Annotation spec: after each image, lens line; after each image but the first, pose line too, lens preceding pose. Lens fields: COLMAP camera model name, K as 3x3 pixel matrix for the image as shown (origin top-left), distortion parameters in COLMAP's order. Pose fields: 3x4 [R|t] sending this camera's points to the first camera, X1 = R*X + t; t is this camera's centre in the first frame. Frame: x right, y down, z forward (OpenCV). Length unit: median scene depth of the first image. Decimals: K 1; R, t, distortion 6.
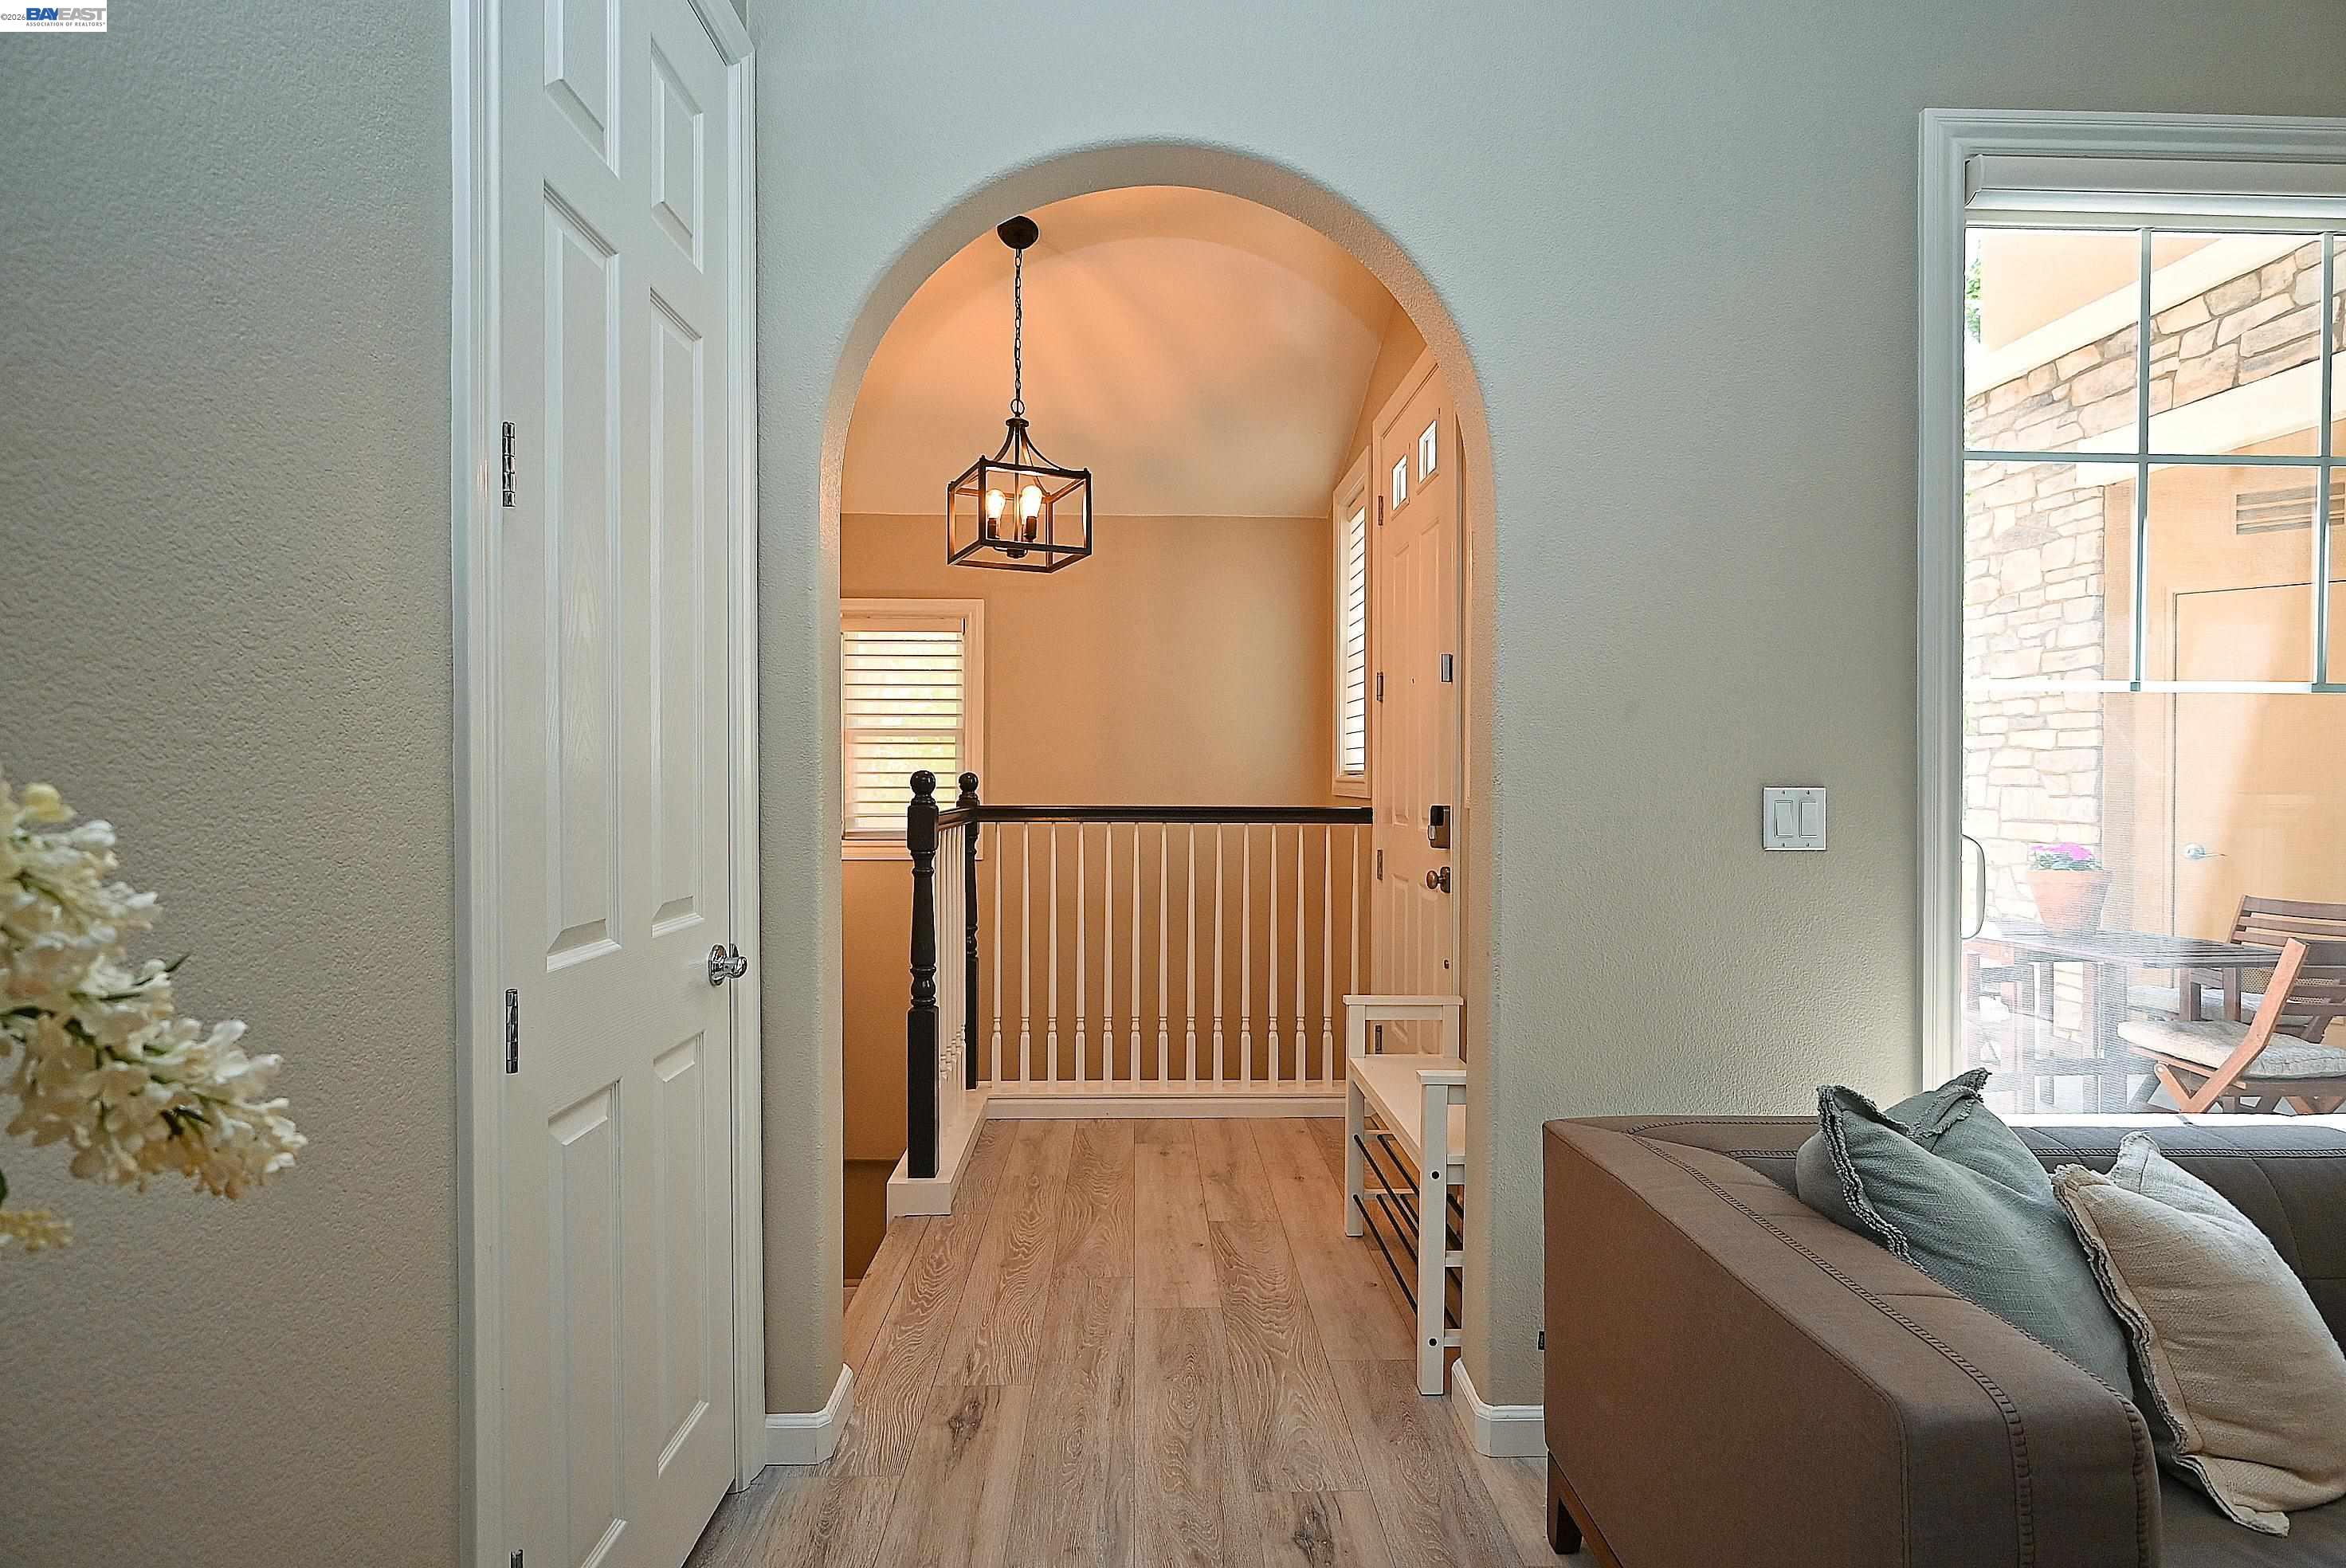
lens RADIAL K [[1176.2, 0, 1148.4], [0, 1176.2, 787.2], [0, 0, 1]] dist [-0.005385, 0.003680]
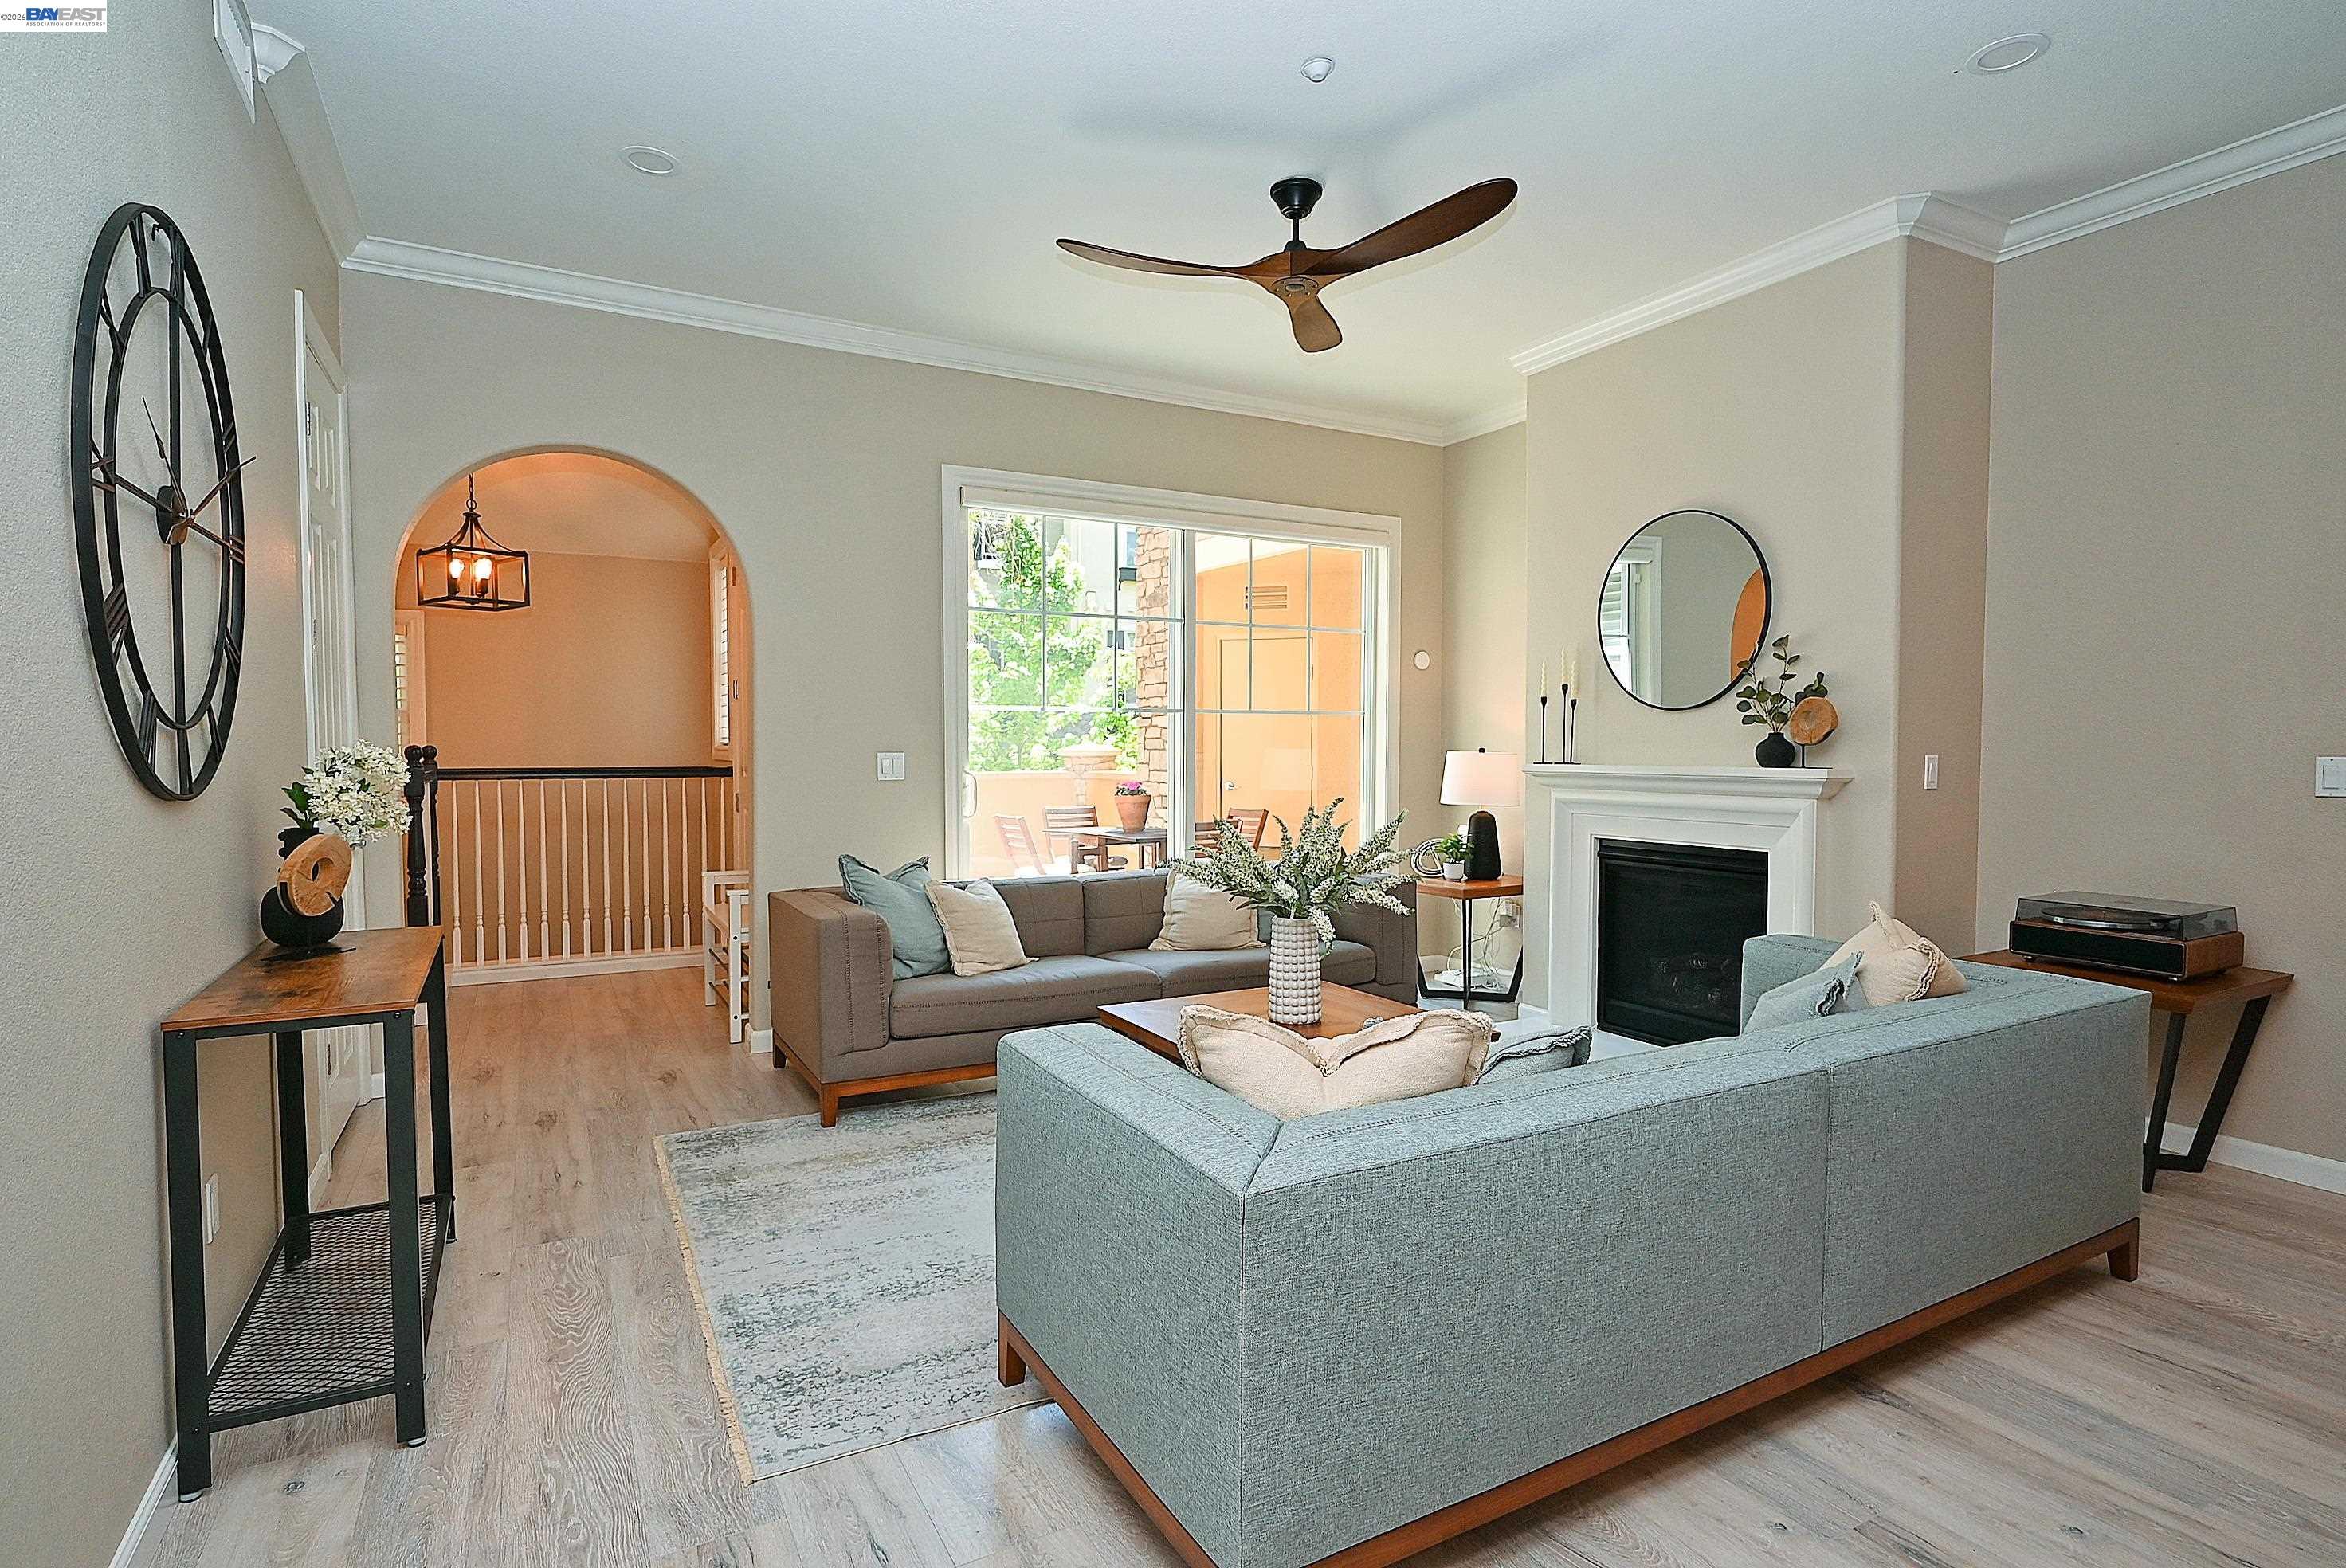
lens RADIAL K [[1176.2, 0, 1174.4], [0, 1176.2, 781.6], [0, 0, 1]] dist [-0.005385, 0.003680]
pose [[0.883971, -0.019729, 0.467125, -0.024897], [0.007871, 0.999596, 0.027325, -0.001239], [-0.467475, -0.020478, 0.883769, -0.788222]]
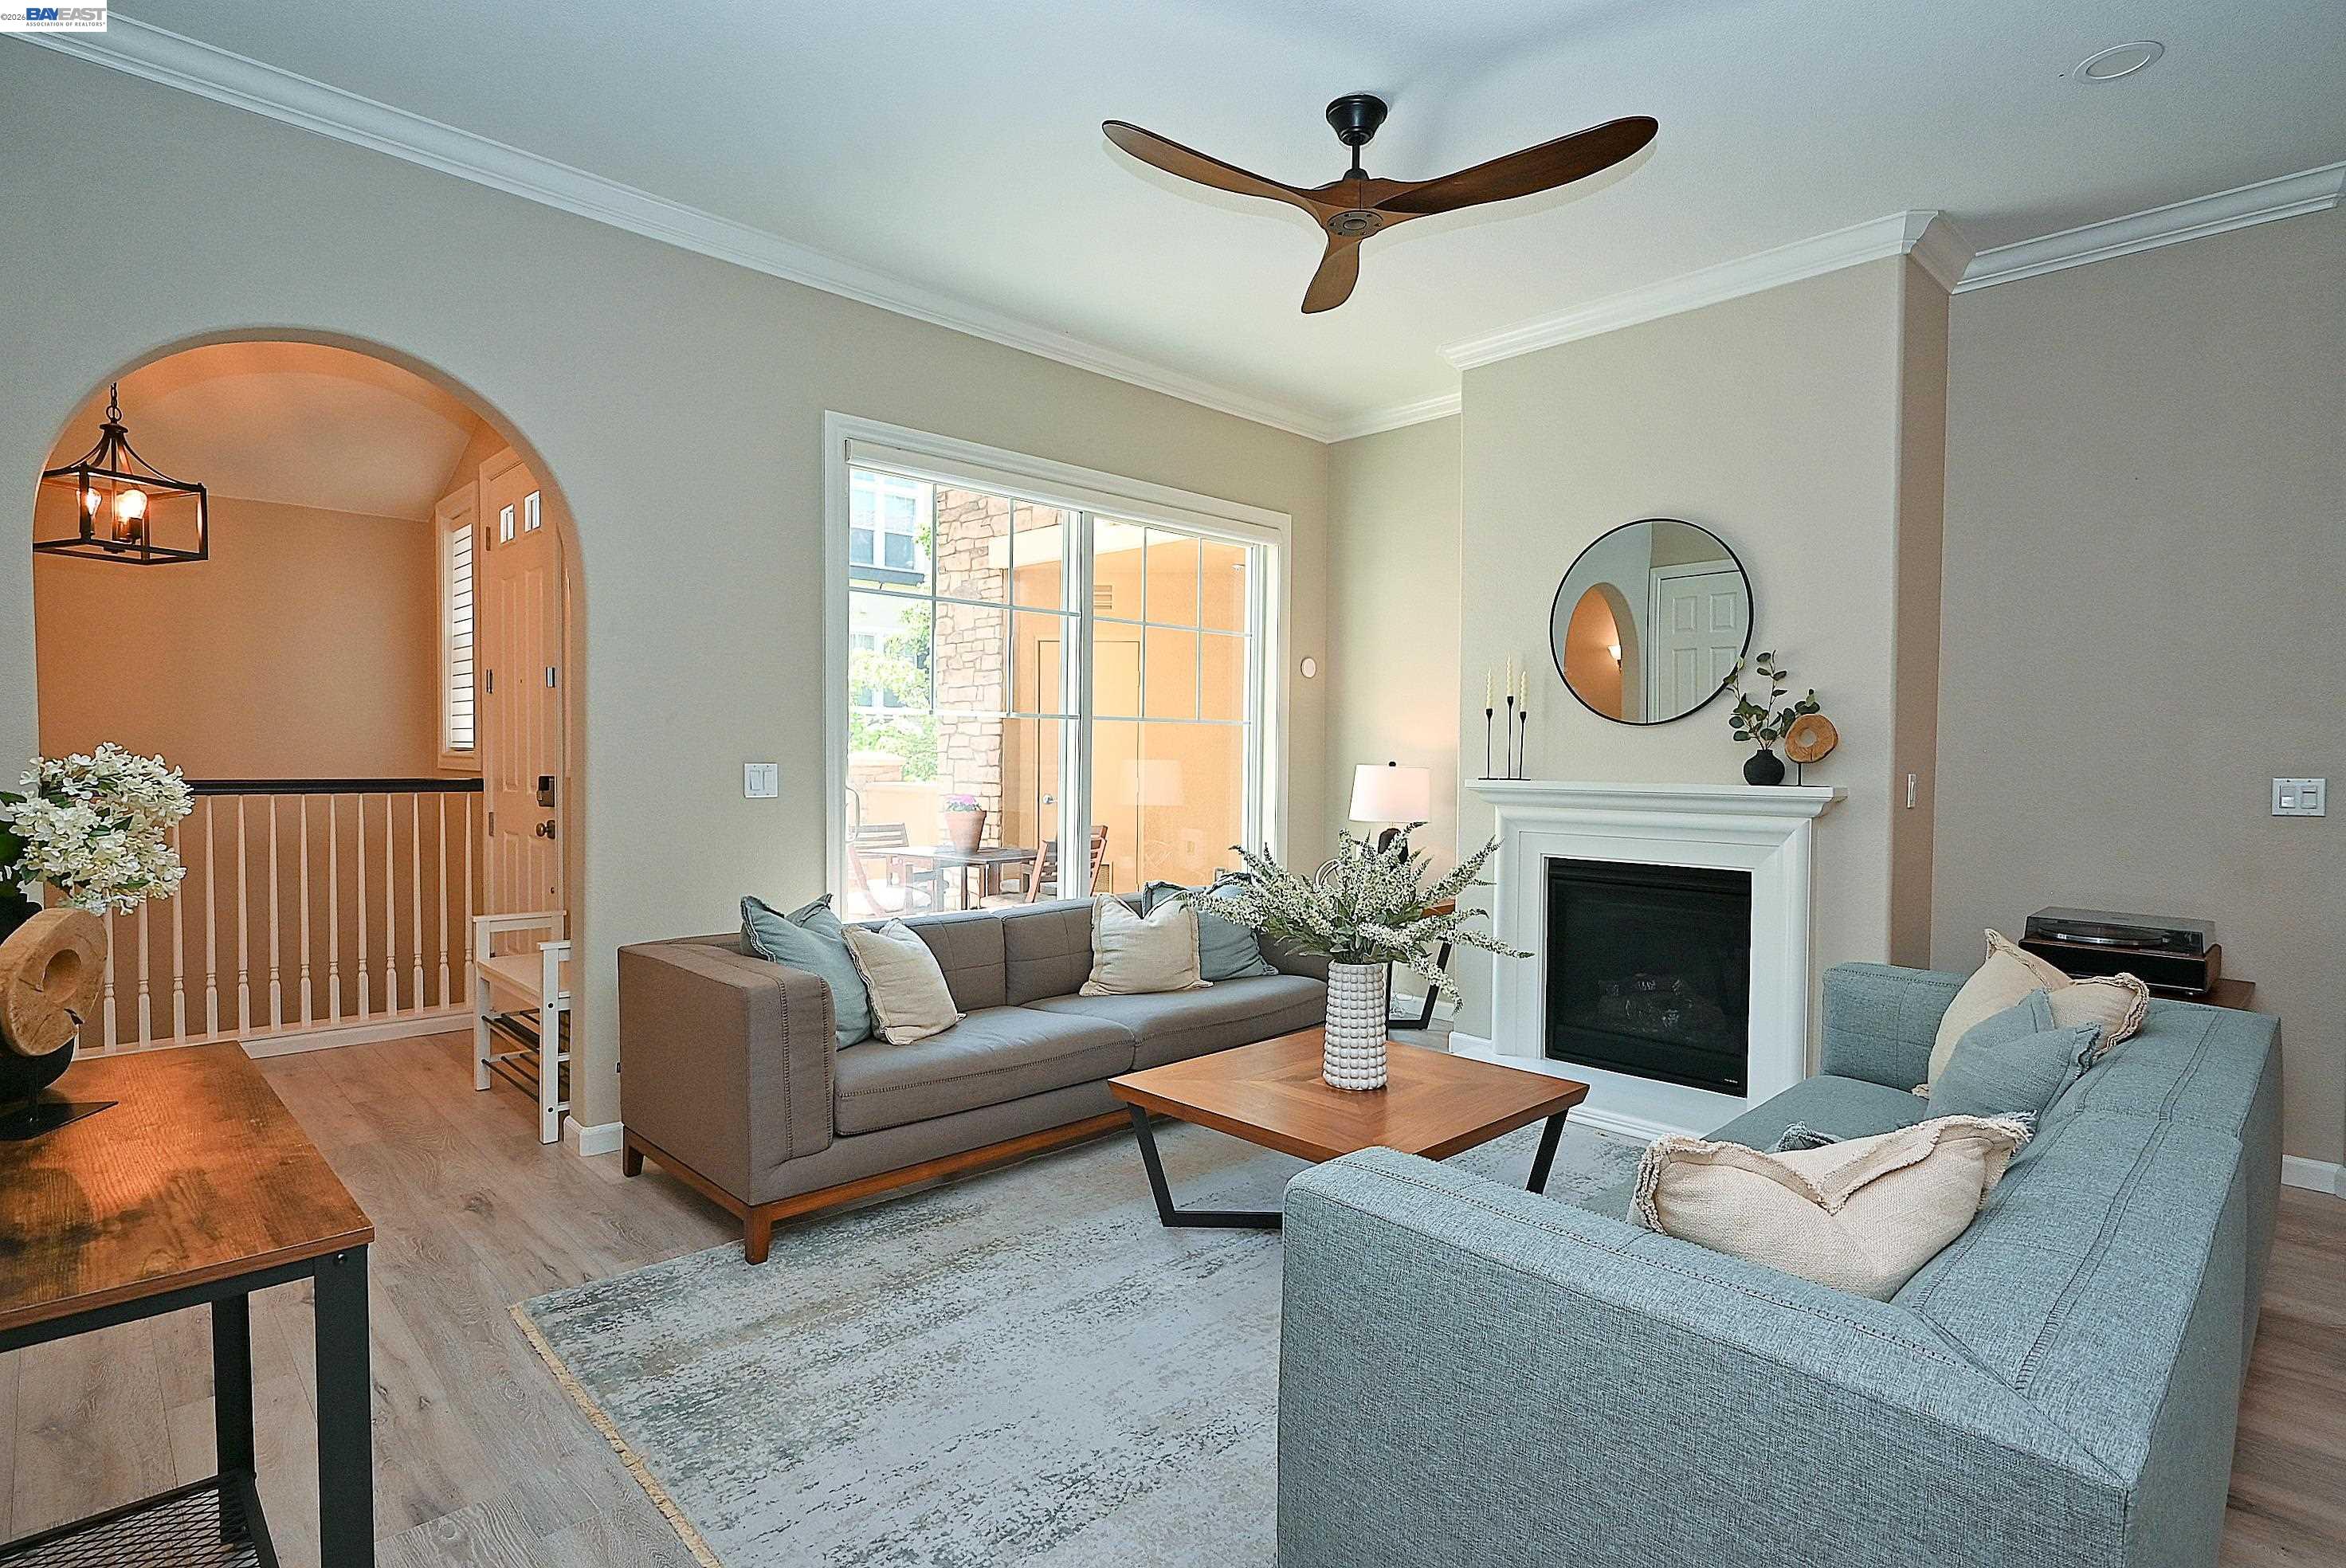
lens RADIAL K [[1176.2, 0, 1185.0], [0, 1176.2, 784.5], [0, 0, 1]] dist [-0.005385, 0.003680]
pose [[0.730026, -0.016222, 0.683227, -0.138720], [0.000152, 0.999722, 0.023574, -0.006339], [-0.683420, -0.017106, 0.729825, -0.488252]]
